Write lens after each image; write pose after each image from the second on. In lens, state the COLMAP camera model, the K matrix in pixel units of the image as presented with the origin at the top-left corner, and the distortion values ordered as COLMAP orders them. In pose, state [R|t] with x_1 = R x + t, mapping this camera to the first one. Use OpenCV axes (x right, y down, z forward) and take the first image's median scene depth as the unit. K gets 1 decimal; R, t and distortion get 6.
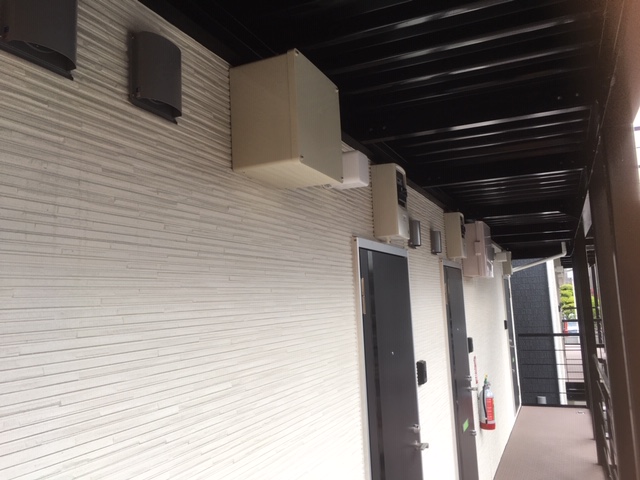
lens RADIAL K [[553.0, 0, 320.0], [0, 553.0, 240.0], [0, 0, 1]] dist [-0.111354, -0.001786]
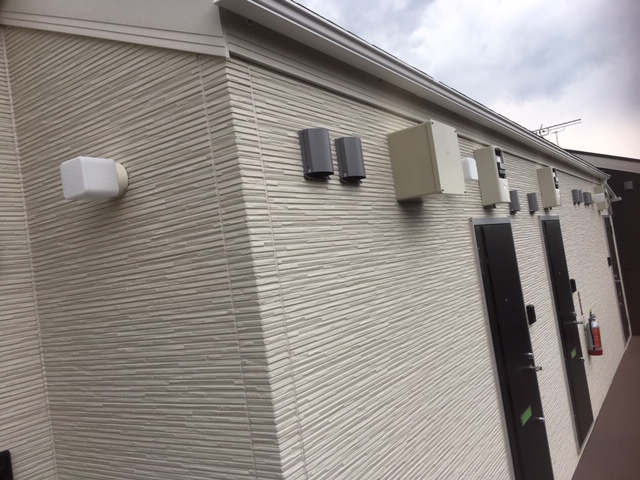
lens RADIAL K [[553.0, 0, 320.0], [0, 553.0, 240.0], [0, 0, 1]] dist [-0.111354, -0.001786]
pose [[0.976639, -0.126848, -0.173452, -0.028934], [0.137152, 0.989351, 0.048718, -0.019521], [0.165425, -0.071369, 0.983637, -0.188130]]
